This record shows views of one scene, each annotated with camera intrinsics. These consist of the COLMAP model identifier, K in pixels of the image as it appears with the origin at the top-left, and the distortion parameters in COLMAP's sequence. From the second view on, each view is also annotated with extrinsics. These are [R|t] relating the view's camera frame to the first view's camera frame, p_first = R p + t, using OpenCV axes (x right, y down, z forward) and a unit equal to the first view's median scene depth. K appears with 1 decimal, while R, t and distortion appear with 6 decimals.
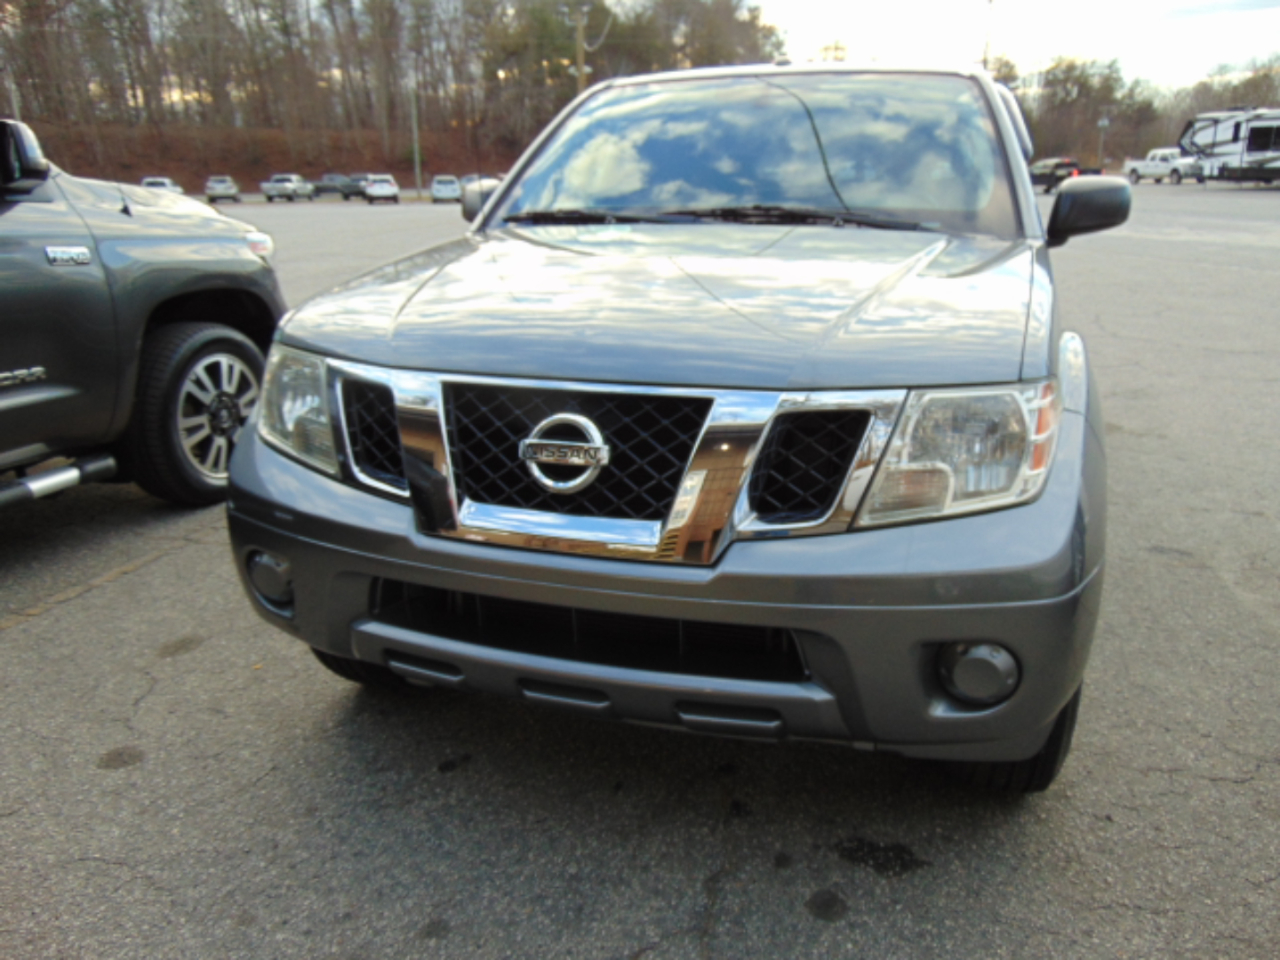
lens RADIAL K [[959.6, 0, 646.9], [0, 959.6, 483.4], [0, 0, 1]] dist [-0.018466, 0.043497]
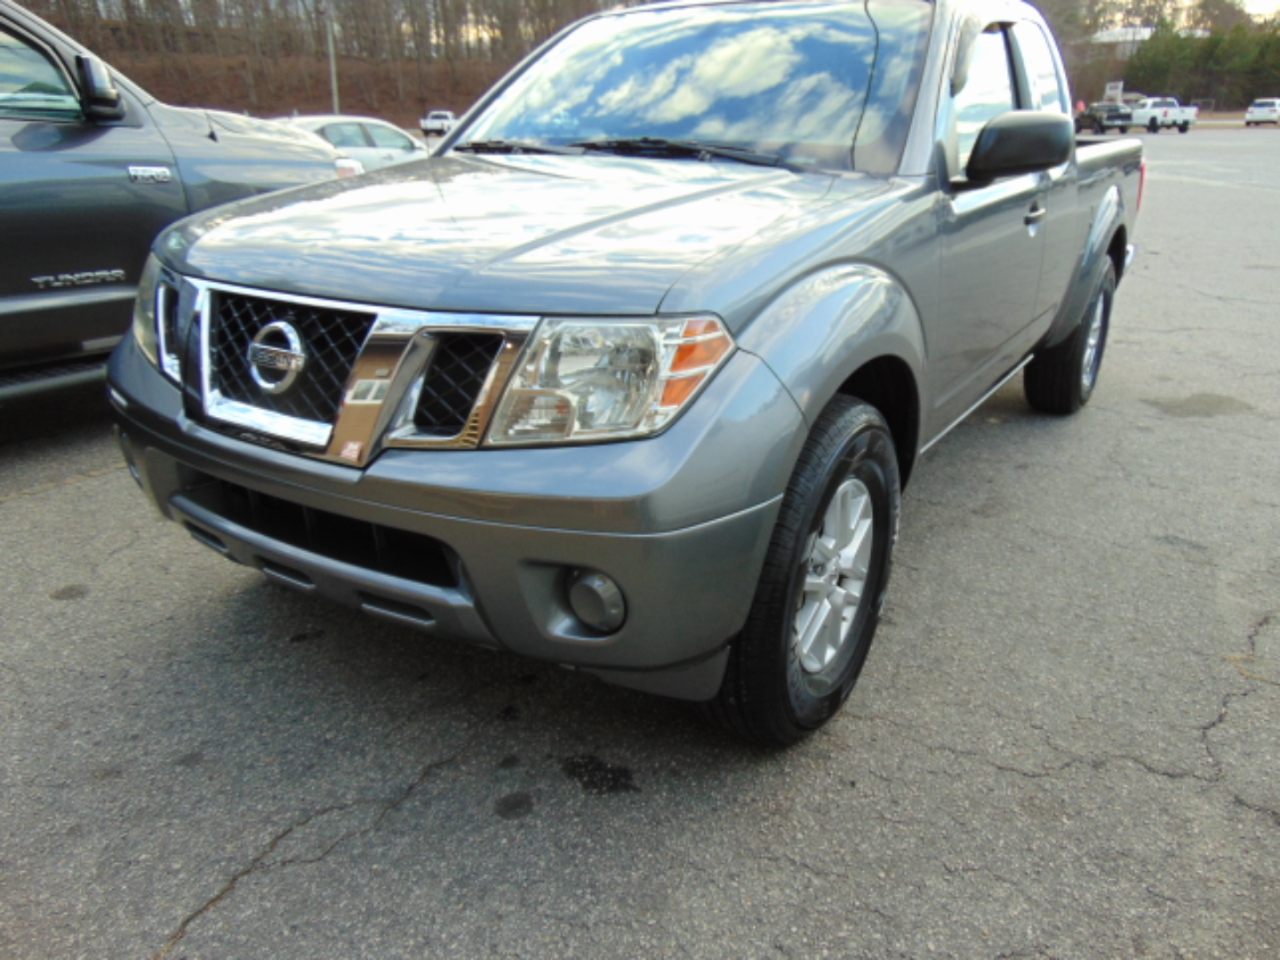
lens RADIAL K [[959.6, 0, 643.4], [0, 959.6, 480.6], [0, 0, 1]] dist [-0.018466, 0.043497]
pose [[0.962660, 0.104773, -0.249615, 0.494641], [-0.090570, 0.993583, 0.067754, -0.002503], [0.255112, -0.042616, 0.965972, 0.021867]]
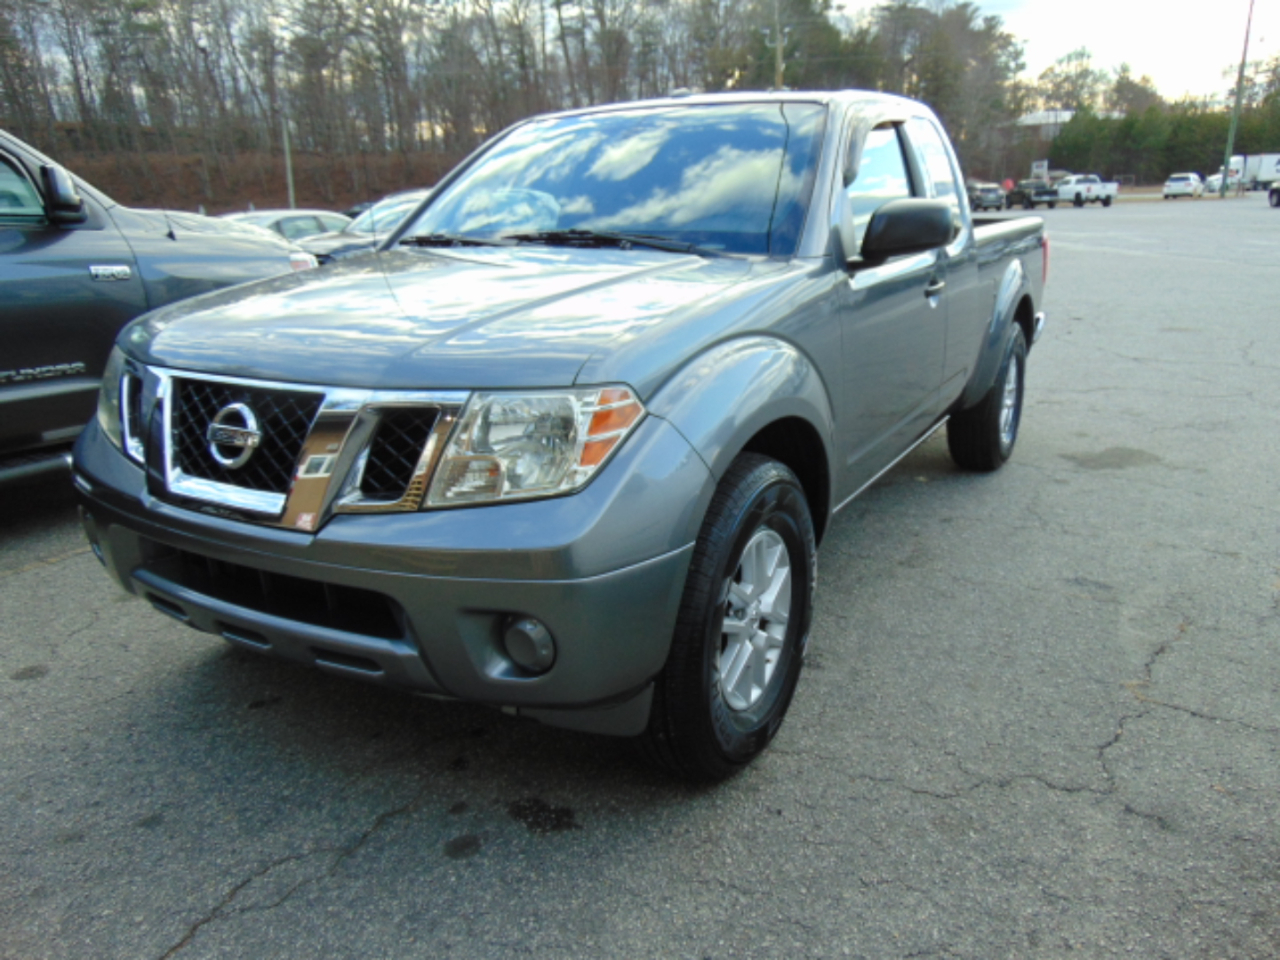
lens RADIAL K [[959.6, 0, 645.7], [0, 959.6, 480.0], [0, 0, 1]] dist [-0.018466, 0.043497]
pose [[0.974968, 0.050648, -0.216502, 0.555601], [-0.055165, 0.998367, -0.014868, 0.011092], [0.215395, 0.026439, 0.976169, -0.062775]]
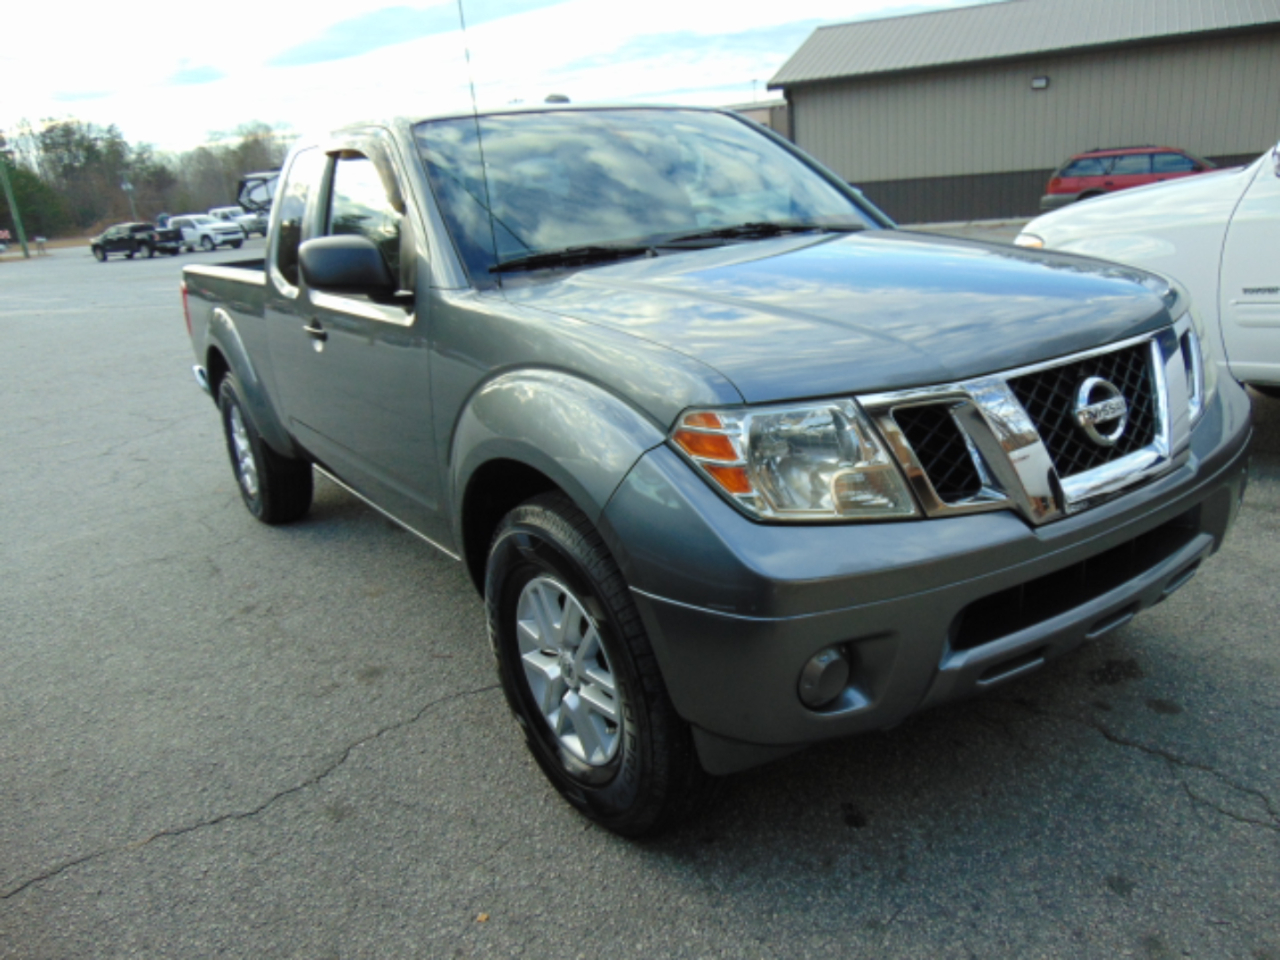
lens RADIAL K [[959.6, 0, 644.8], [0, 959.6, 487.3], [0, 0, 1]] dist [-0.018466, 0.043497]
pose [[0.602979, -0.274666, 0.748983, -1.044714], [0.315999, 0.944299, 0.091893, -0.179828], [-0.732503, 0.181268, 0.656187, 0.532513]]
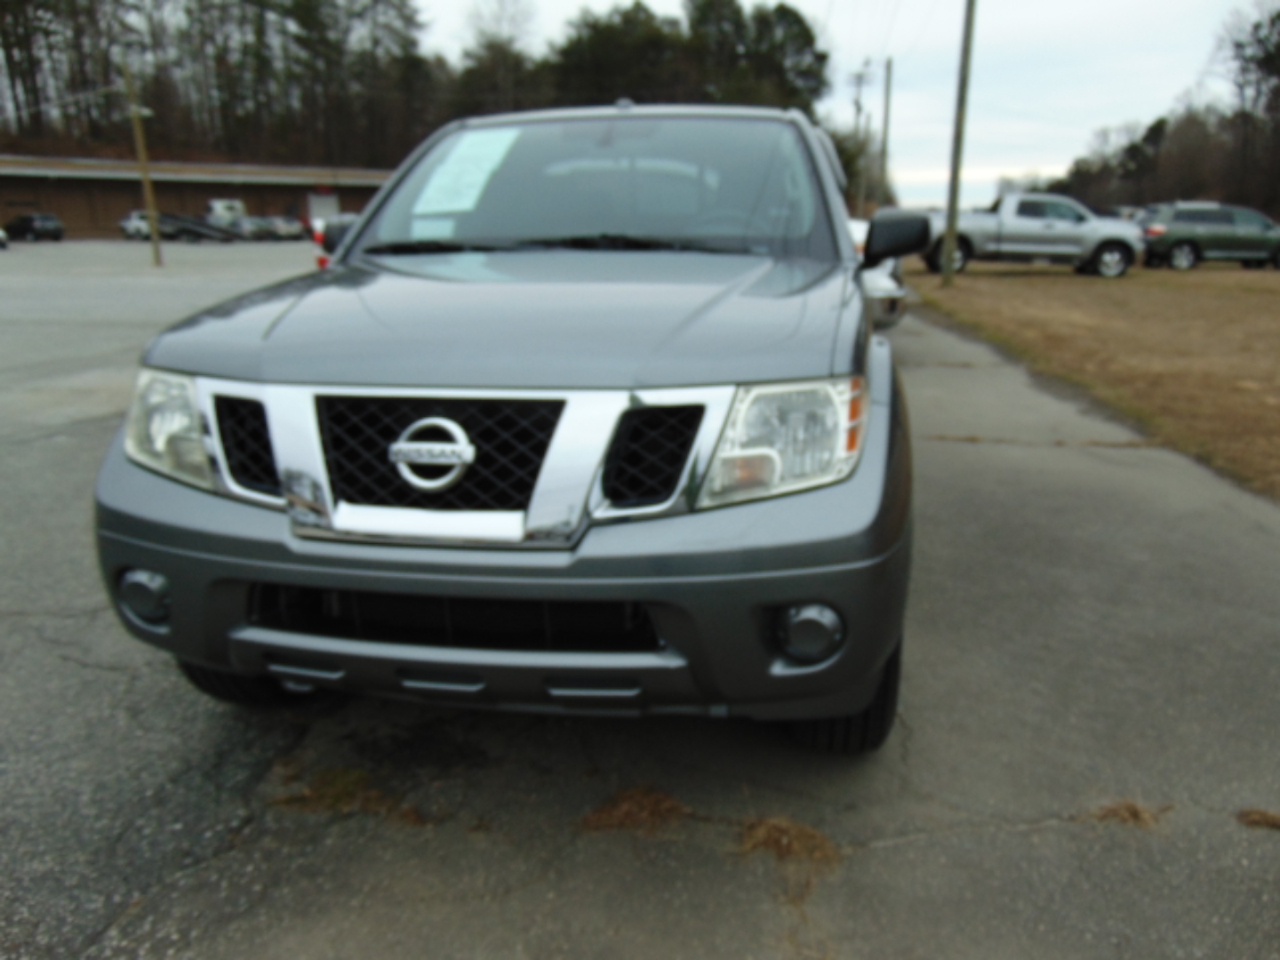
lens RADIAL K [[959.6, 0, 644.4], [0, 959.6, 474.6], [0, 0, 1]] dist [-0.018466, 0.043497]
pose [[0.990108, -0.039656, 0.134588, 0.003643], [0.046083, 0.997925, -0.044978, 0.040881], [-0.132525, 0.050735, 0.989880, -0.086304]]
